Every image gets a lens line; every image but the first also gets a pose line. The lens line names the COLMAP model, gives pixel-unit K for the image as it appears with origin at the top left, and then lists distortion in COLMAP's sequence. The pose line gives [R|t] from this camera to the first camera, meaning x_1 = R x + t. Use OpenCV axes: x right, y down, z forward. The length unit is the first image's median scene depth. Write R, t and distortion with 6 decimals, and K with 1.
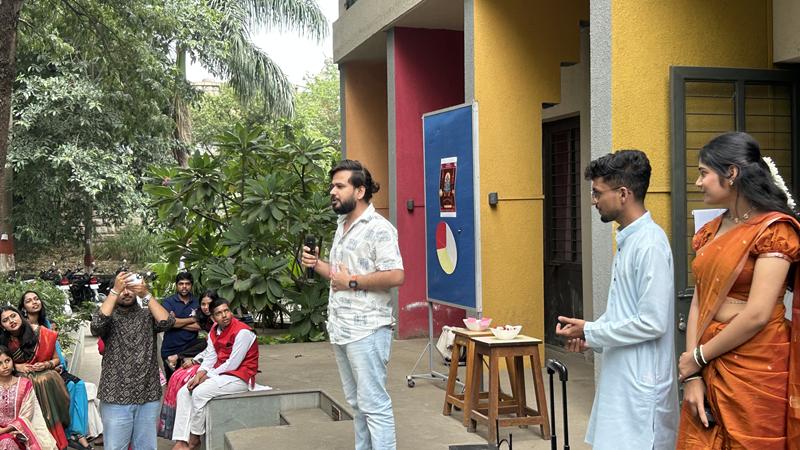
lens RADIAL K [[983.3, 0, 400.0], [0, 983.3, 225.0], [0, 0, 1]] dist [0.066532, 0.022667]
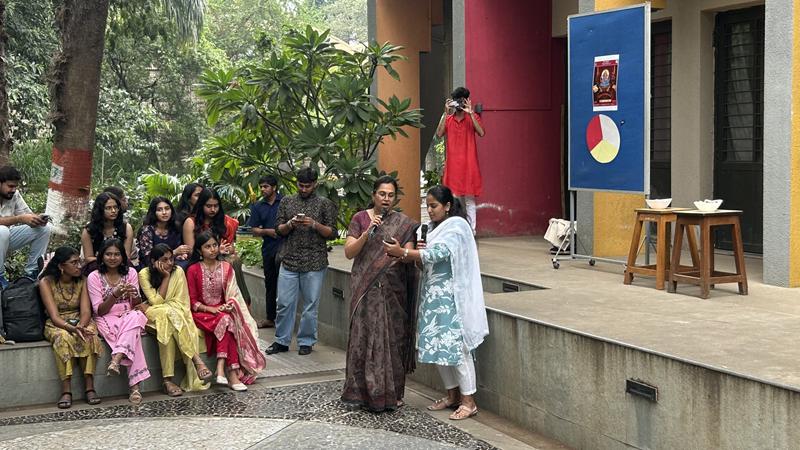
lens RADIAL K [[1077.2, 0, 400.0], [0, 1077.2, 225.0], [0, 0, 1]] dist [0.096518, -0.010274]
pose [[0.991259, -0.012211, 0.131362, -0.250990], [0.003007, 0.997540, 0.070037, 0.025122], [-0.131894, -0.069030, 0.988857, -0.124593]]
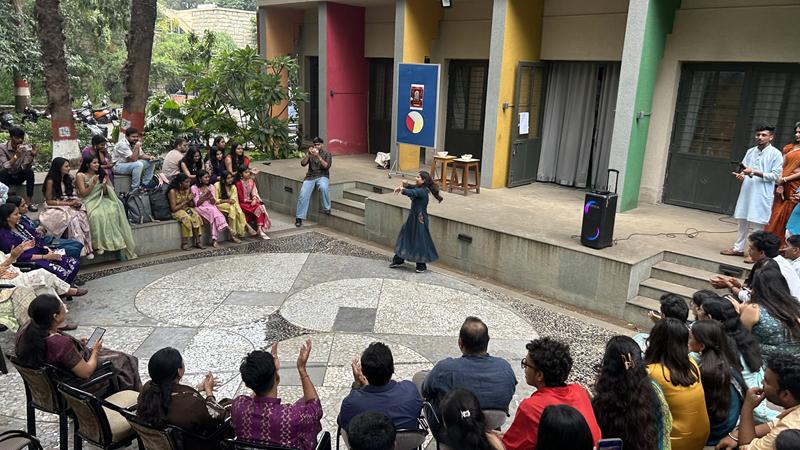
lens RADIAL K [[582.5, 0, 420.1], [0, 582.5, 225.5], [0, 0, 1]] dist [0.055795, -0.000281]
pose [[0.884747, -0.064567, 0.461578, -0.475108], [-0.049327, 0.971824, 0.230490, -0.047245], [-0.463454, -0.226693, 0.856633, -0.241435]]
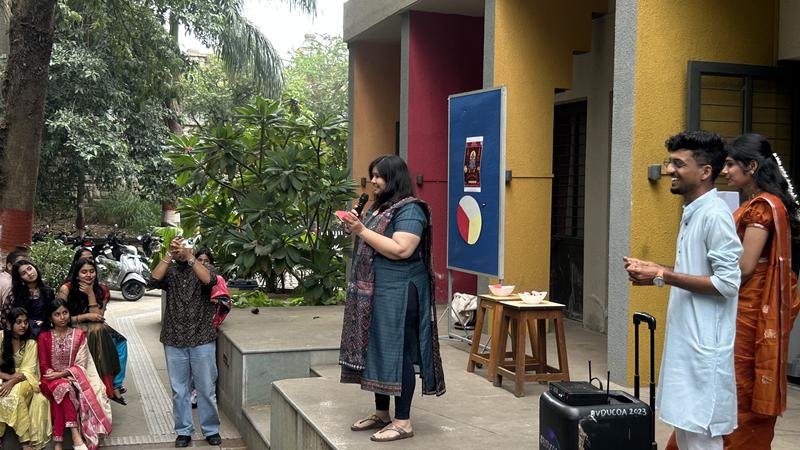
lens RADIAL K [[957.8, 0, 400.0], [0, 957.8, 225.0], [0, 0, 1]] dist [0.048380, -0.026065]
pose [[0.999190, 0.028450, 0.028474, -0.044592], [-0.029214, 0.999214, 0.026791, 0.001954], [-0.027689, -0.027602, 0.999235, -0.040899]]
